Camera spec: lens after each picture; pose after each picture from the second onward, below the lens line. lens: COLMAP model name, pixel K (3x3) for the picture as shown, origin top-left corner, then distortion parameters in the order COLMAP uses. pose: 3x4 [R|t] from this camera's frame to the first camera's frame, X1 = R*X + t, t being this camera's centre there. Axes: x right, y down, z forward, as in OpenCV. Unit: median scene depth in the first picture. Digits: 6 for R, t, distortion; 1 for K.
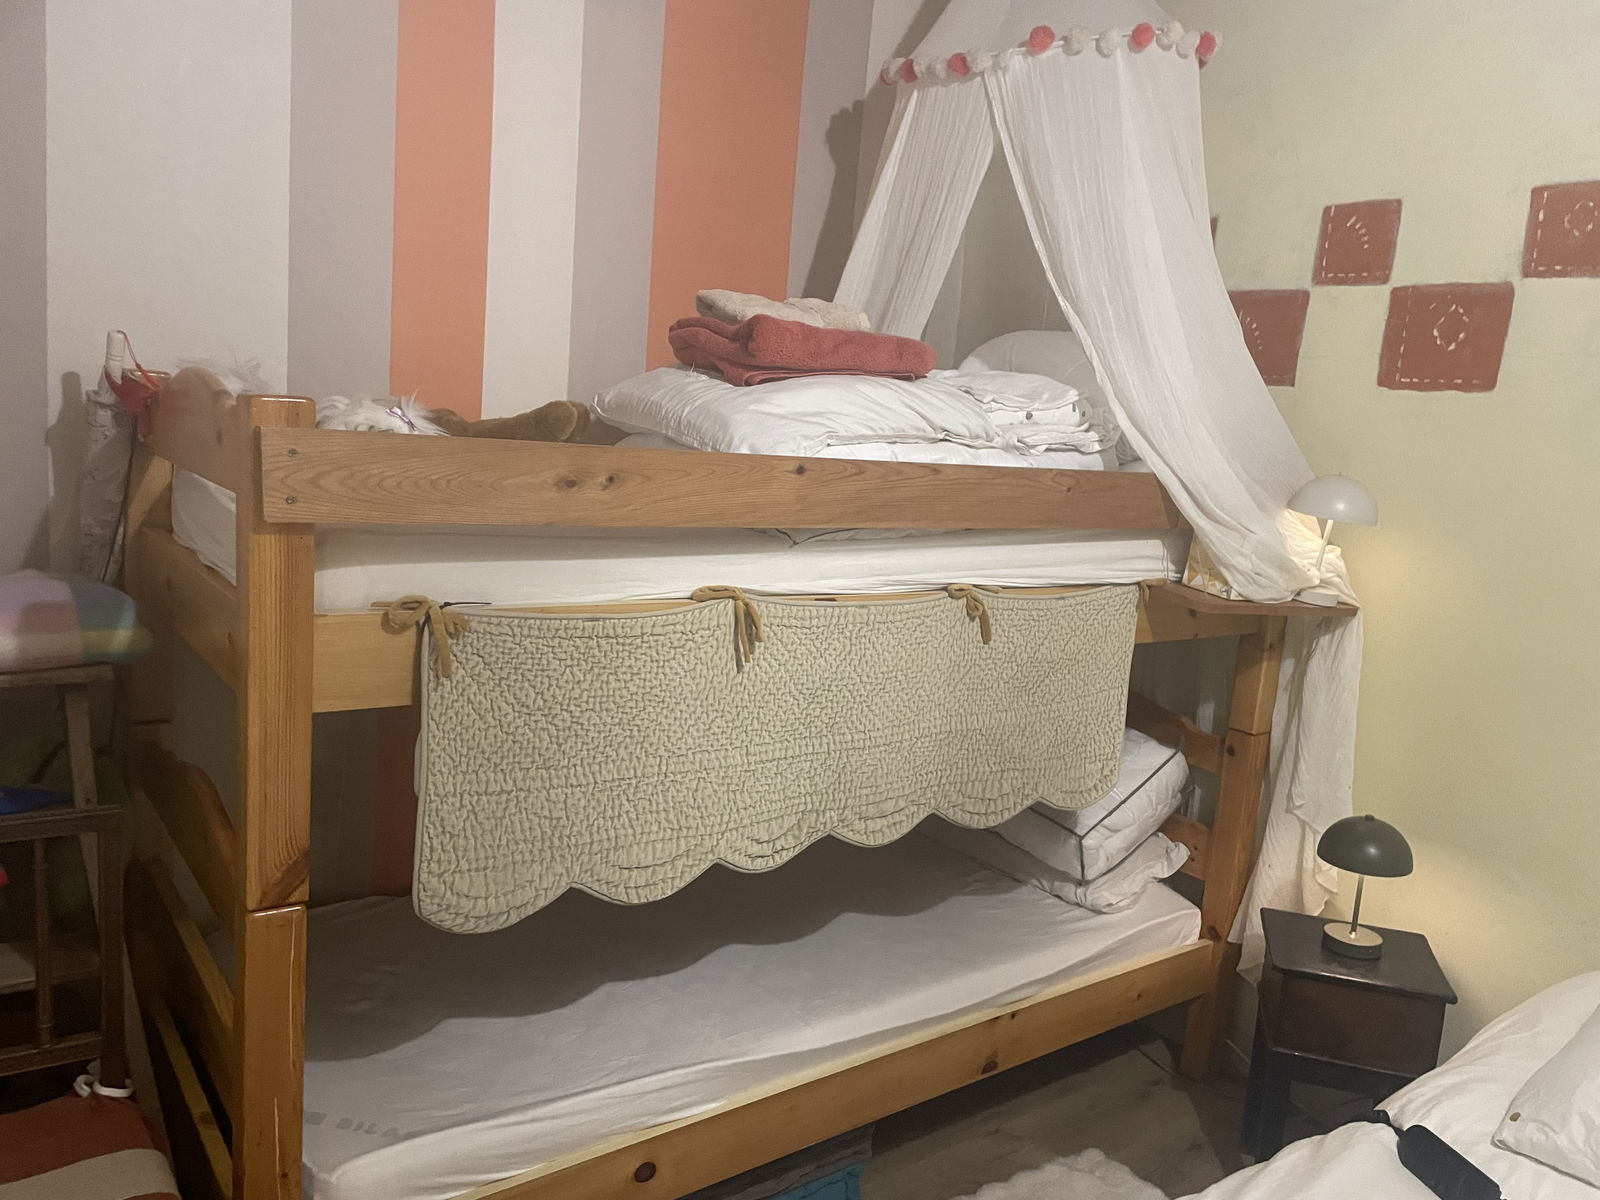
lens RADIAL K [[1203.5, 0, 806.2], [0, 1203.5, 611.3], [0, 0, 1]] dist [0.075180, -0.087858]
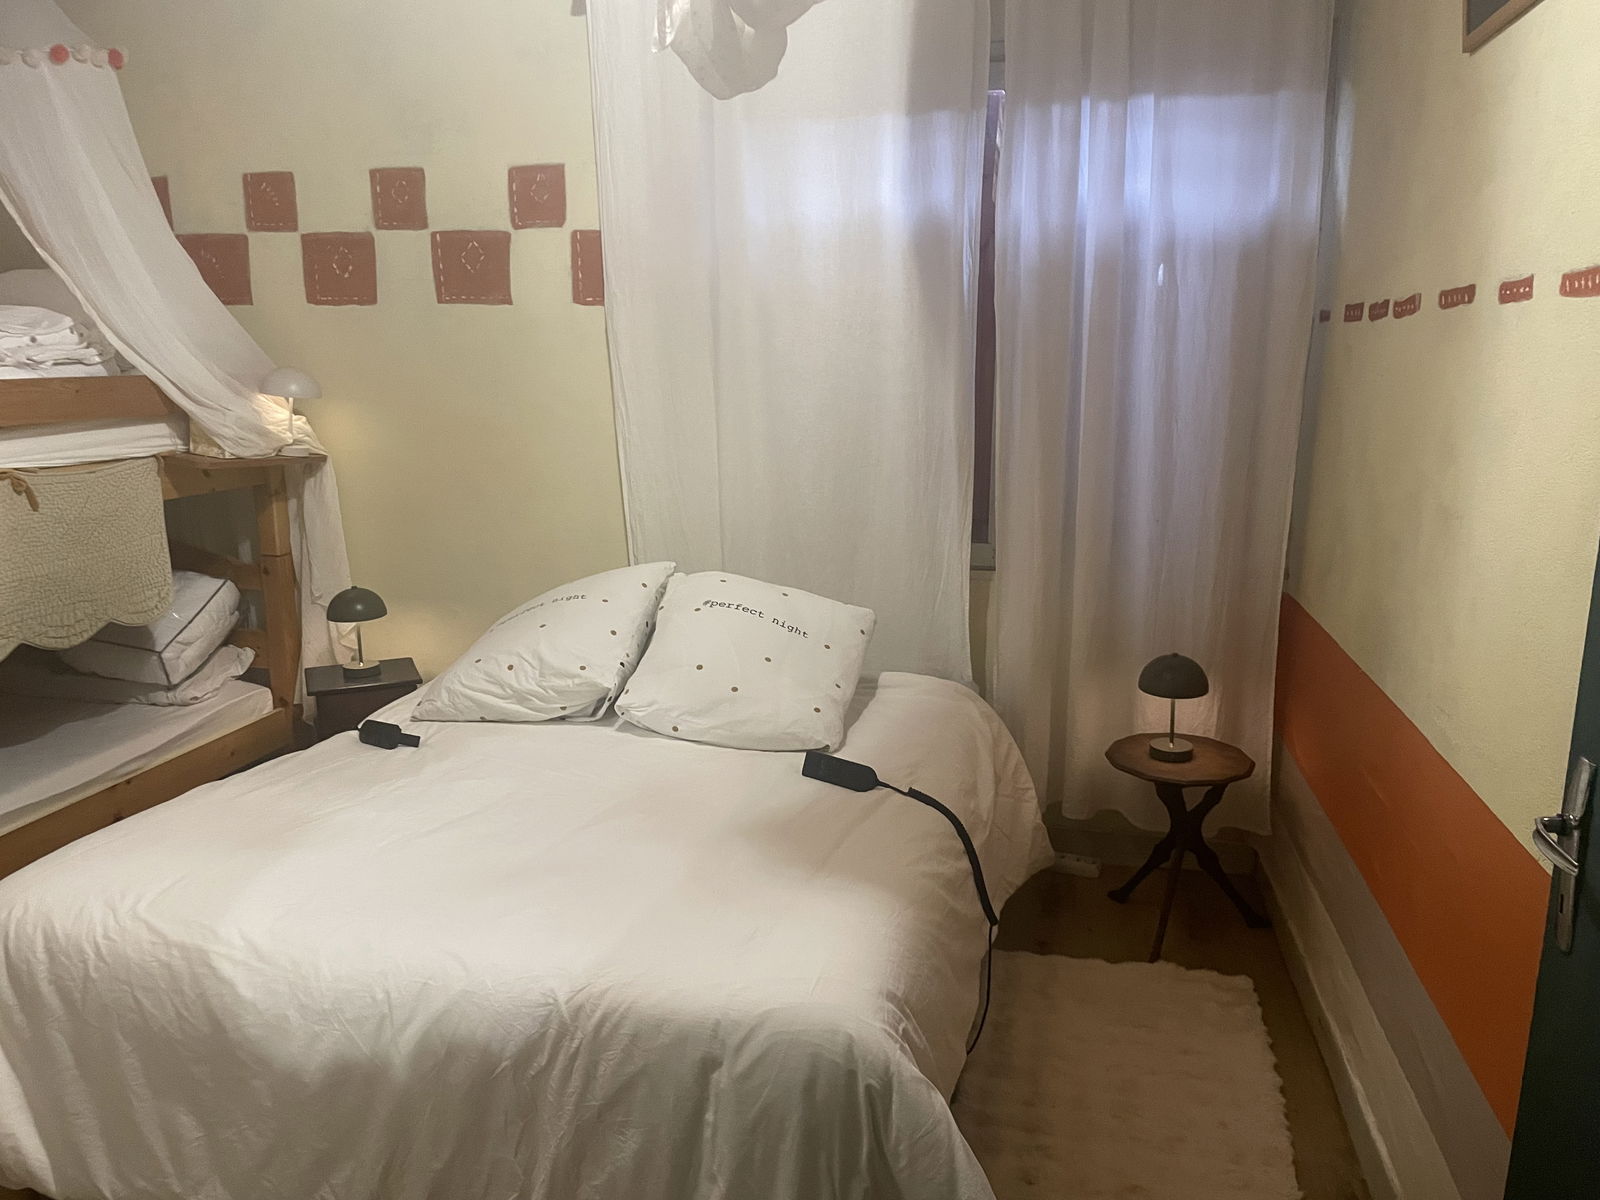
lens RADIAL K [[1203.5, 0, 806.2], [0, 1203.5, 611.3], [0, 0, 1]] dist [0.075180, -0.087858]
pose [[0.761944, -0.210061, 0.612630, -0.051144], [0.162005, 0.977685, 0.133743, 0.084067], [-0.627053, -0.002655, 0.778972, -0.554111]]
